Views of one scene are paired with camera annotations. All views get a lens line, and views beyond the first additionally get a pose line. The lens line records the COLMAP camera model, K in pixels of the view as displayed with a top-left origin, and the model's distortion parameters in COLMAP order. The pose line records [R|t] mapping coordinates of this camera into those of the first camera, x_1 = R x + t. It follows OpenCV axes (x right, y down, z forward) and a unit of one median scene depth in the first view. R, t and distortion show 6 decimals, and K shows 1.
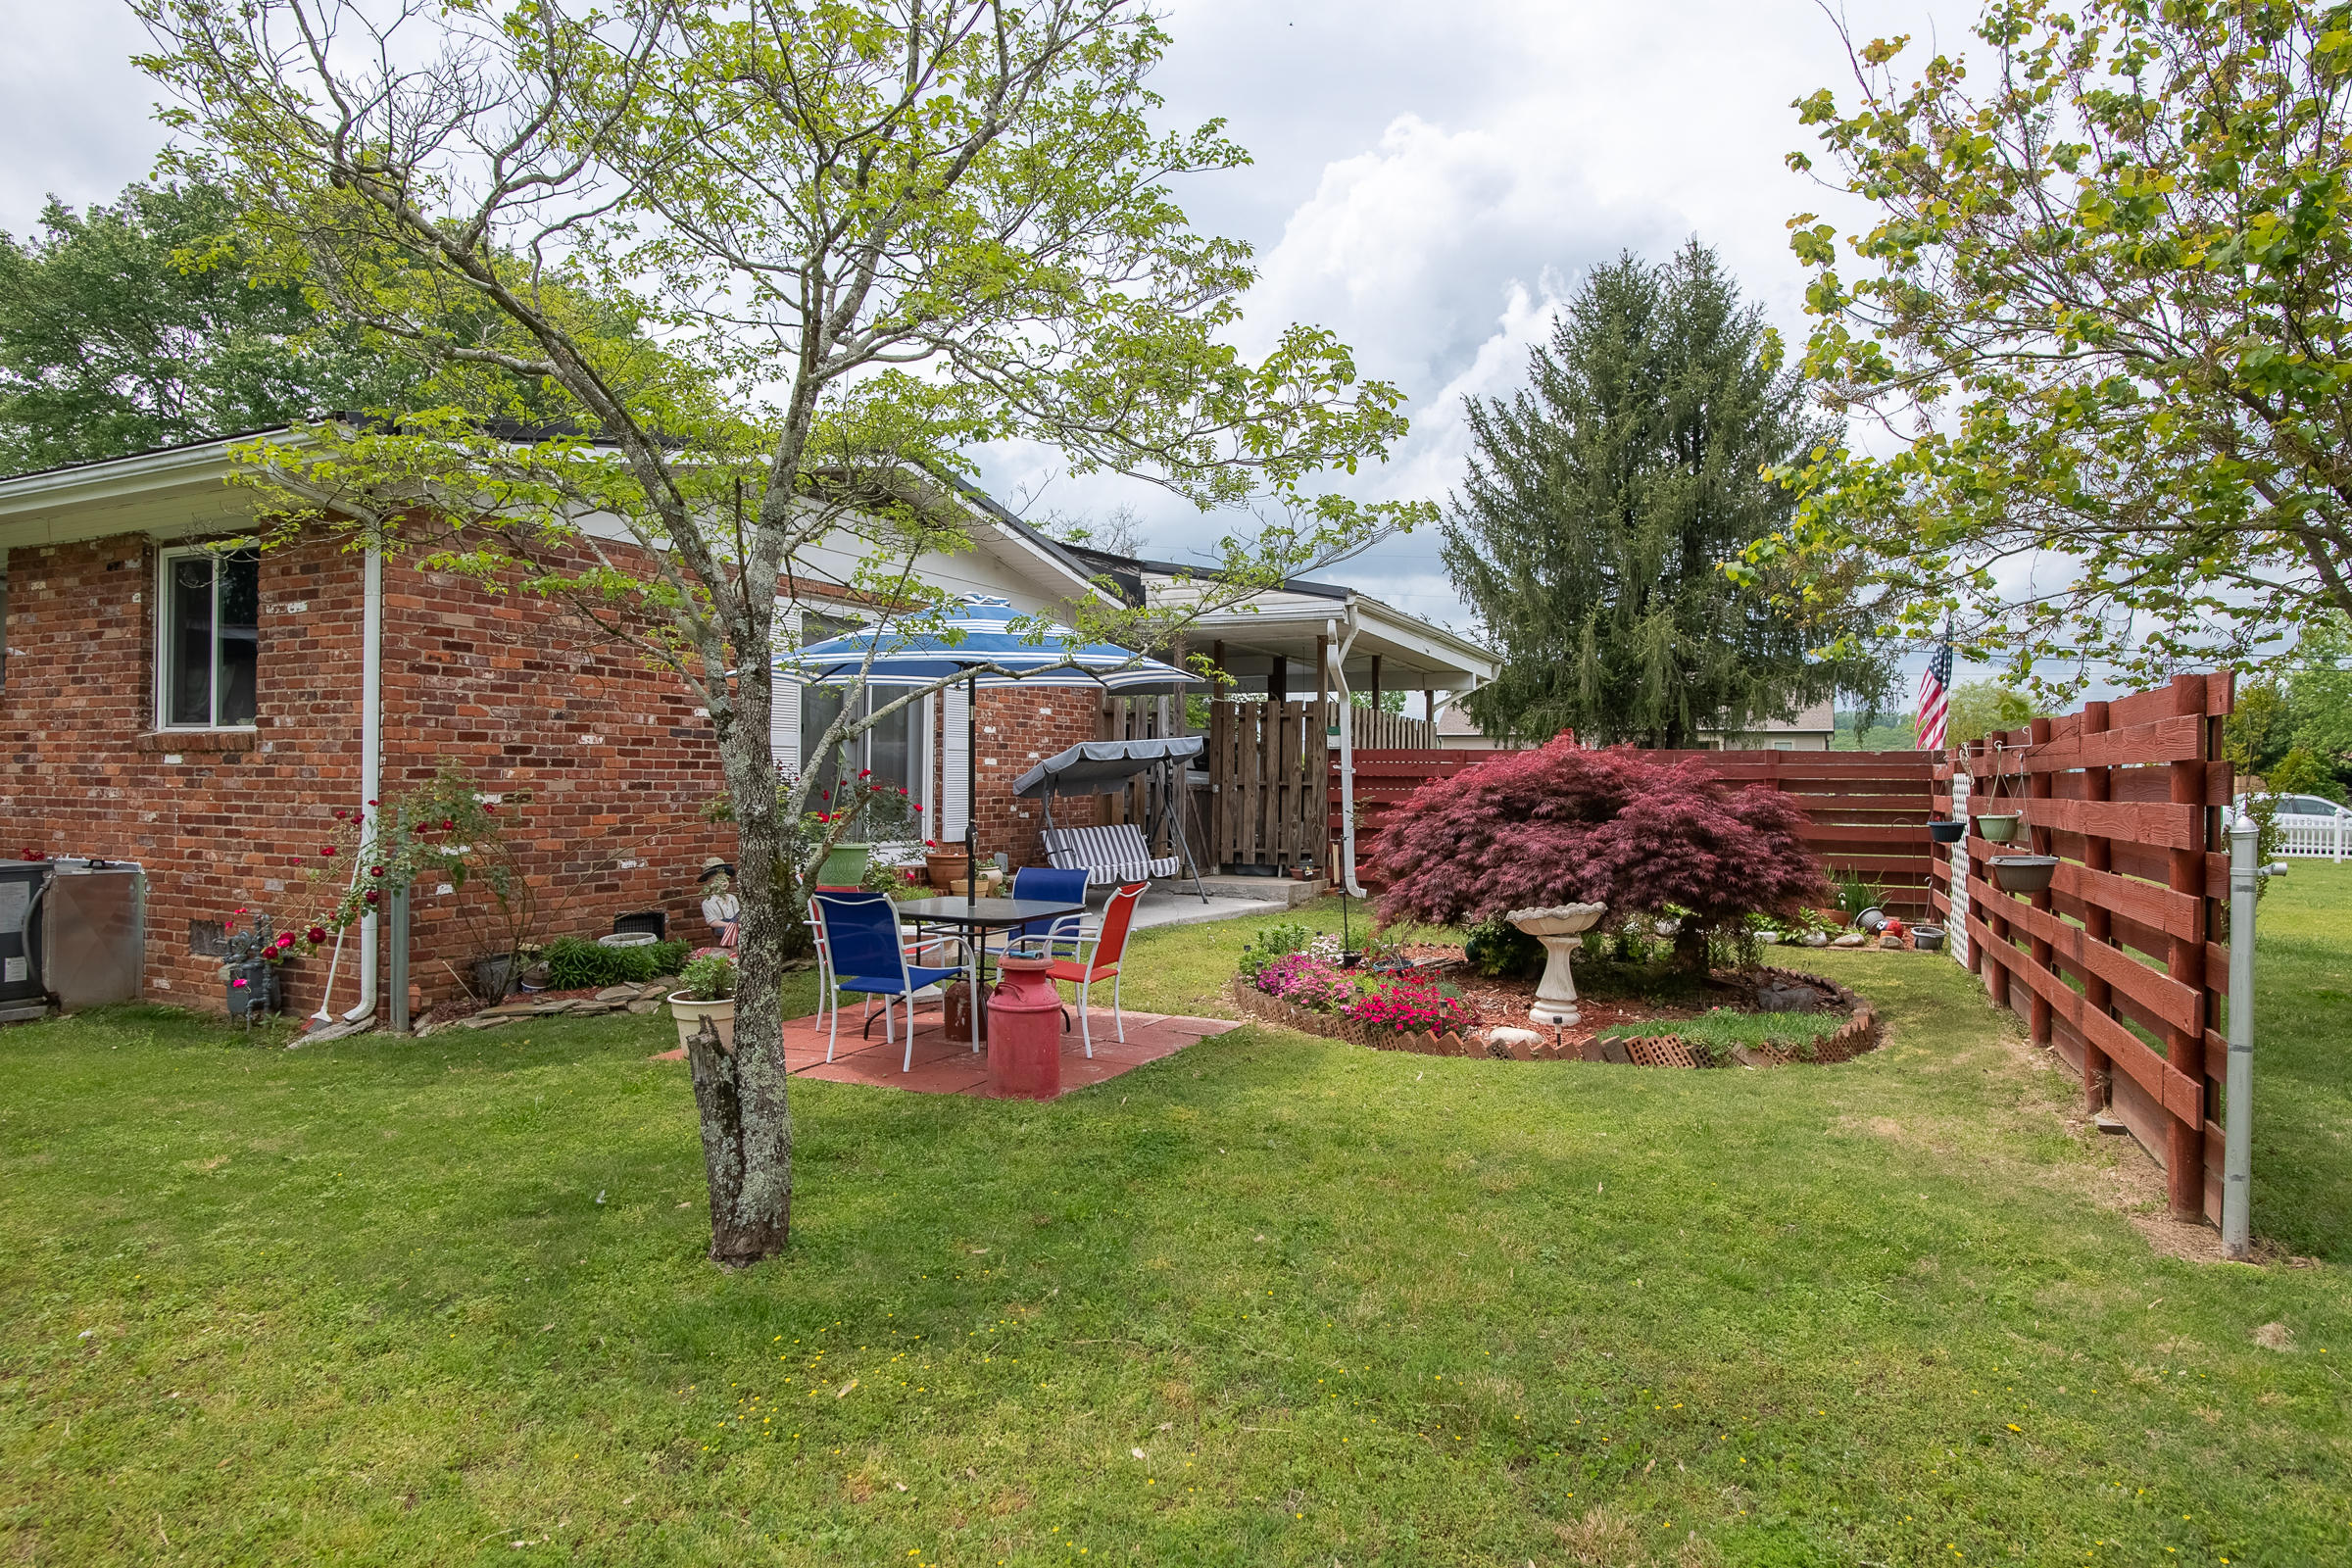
lens RADIAL K [[1359.6, 0, 1167.1], [0, 1359.6, 791.3], [0, 0, 1]] dist [-0.006628, -0.000983]
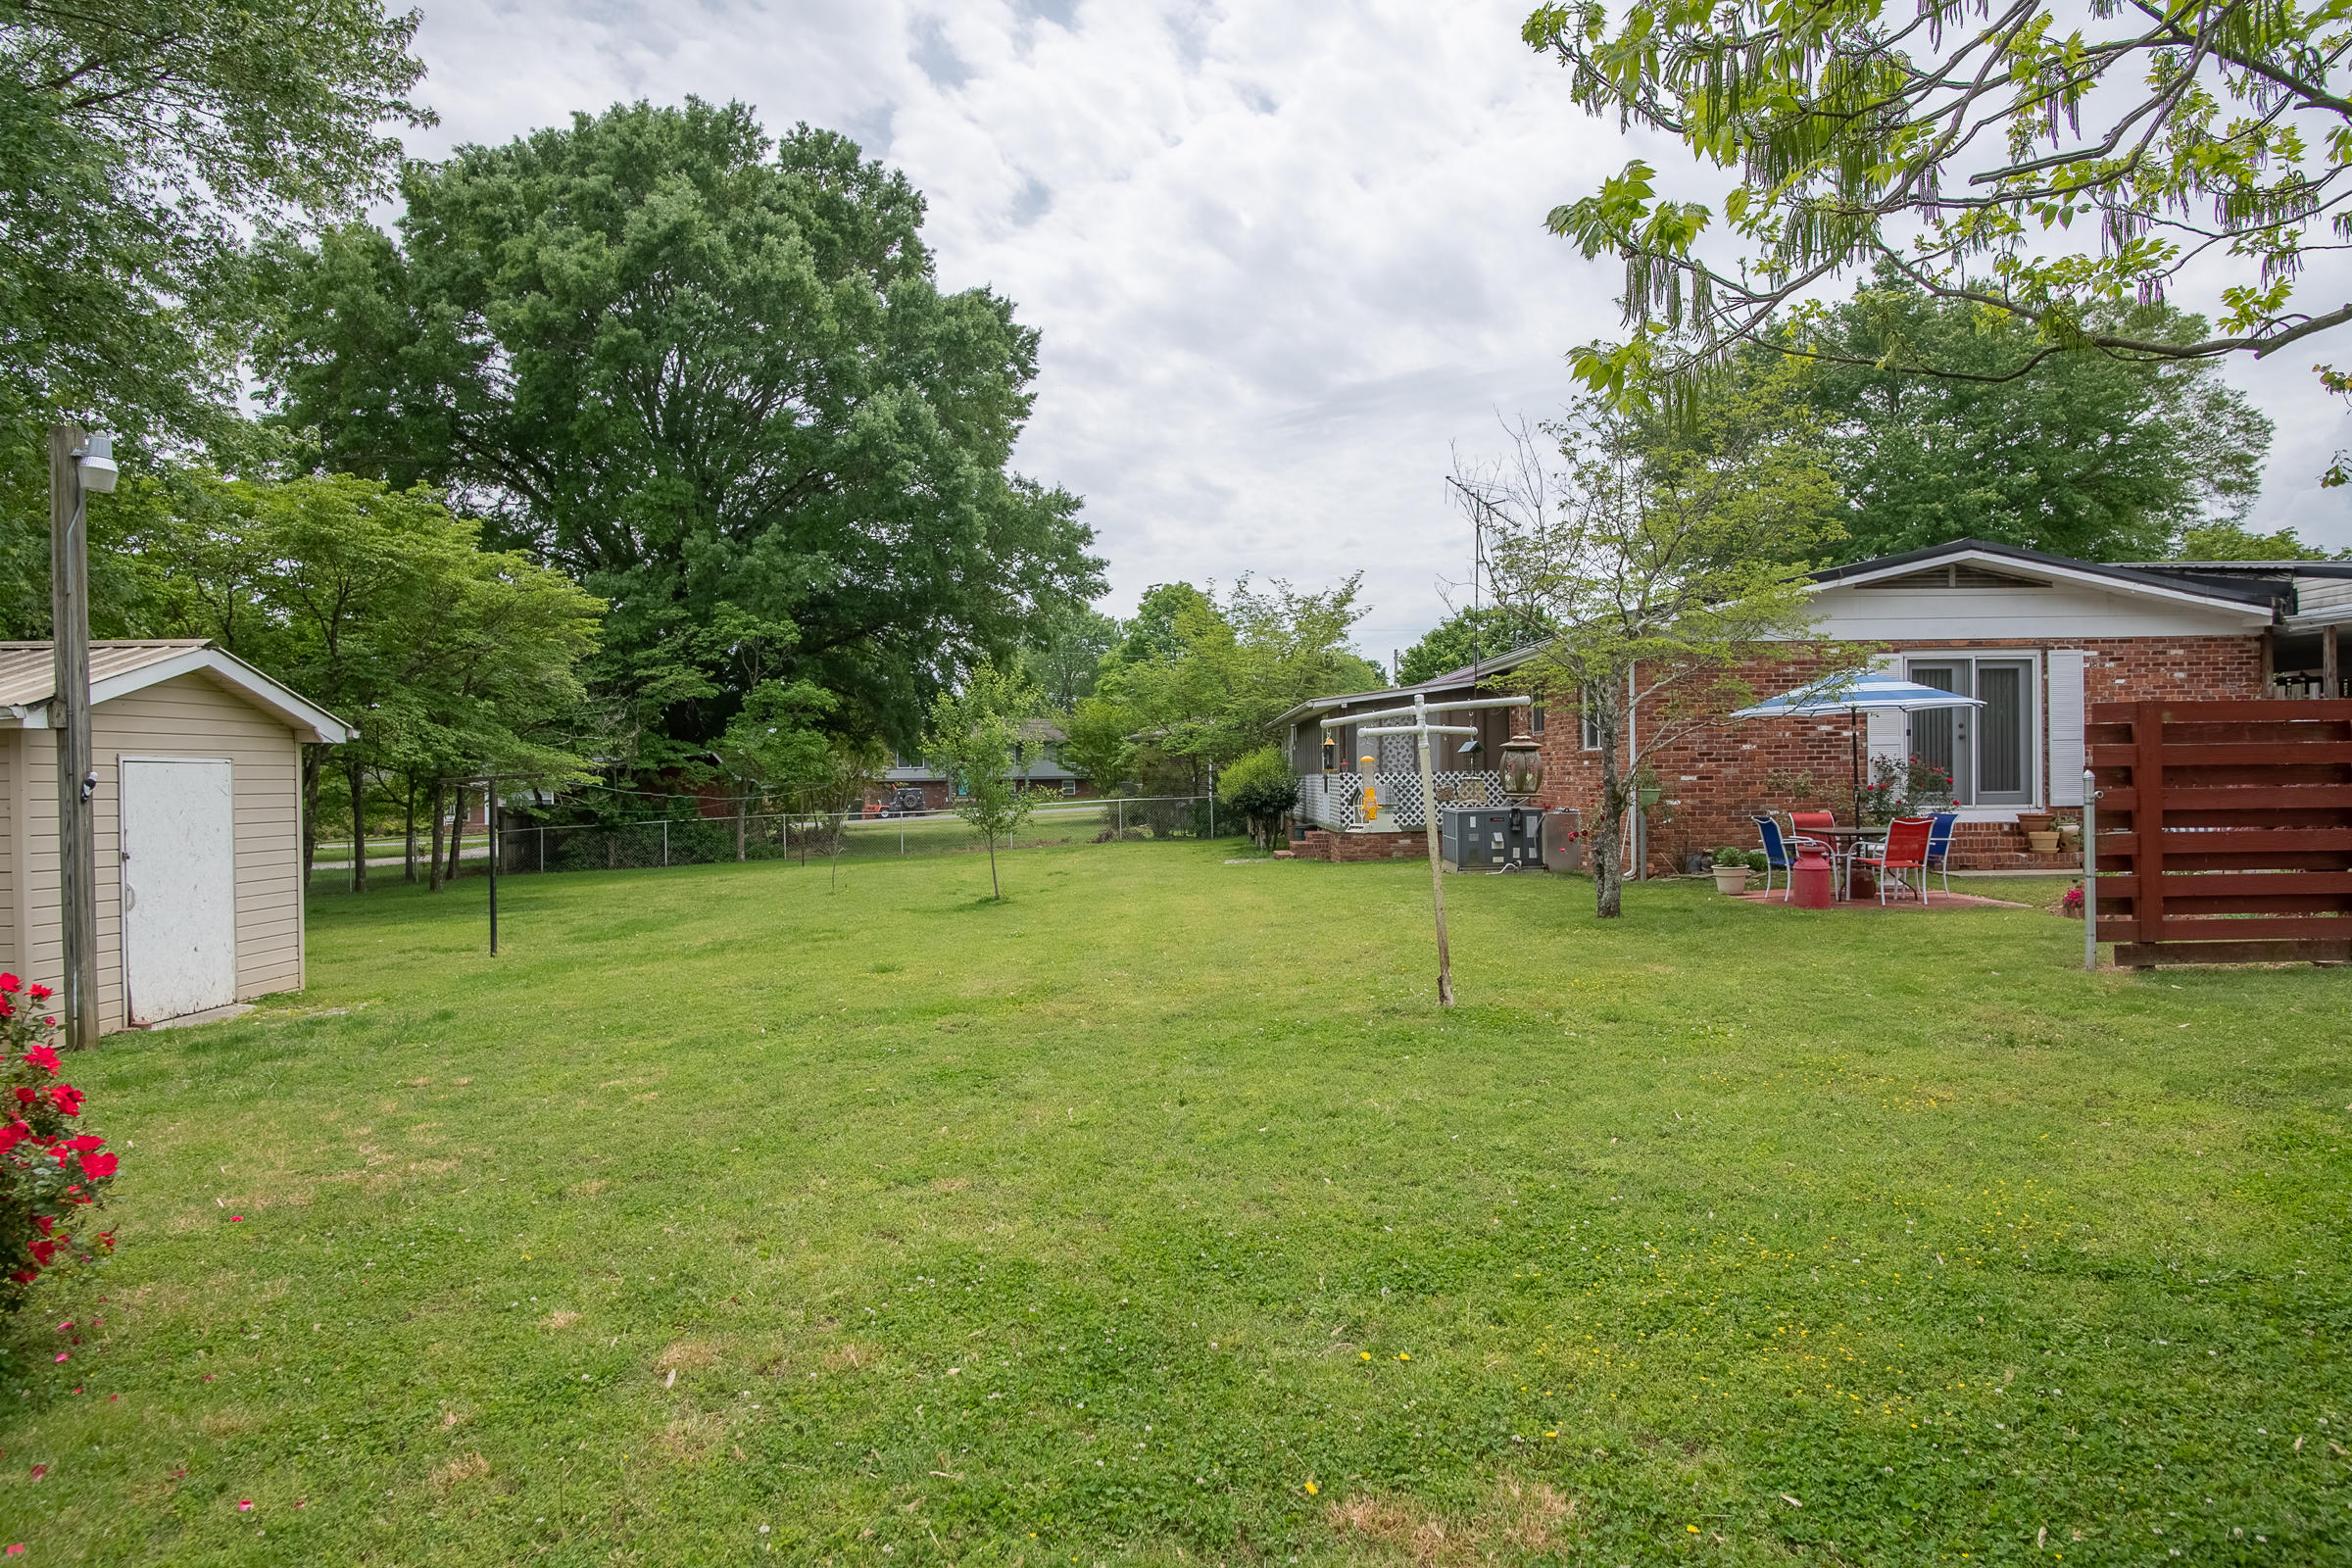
lens RADIAL K [[1359.6, 0, 1175.1], [0, 1359.6, 788.0], [0, 0, 1]] dist [-0.006628, -0.000983]
pose [[0.450381, -0.007388, -0.892806, 0.928838], [0.011184, 0.999934, -0.002633, 0.016011], [0.892766, -0.008799, 0.450434, -0.591770]]
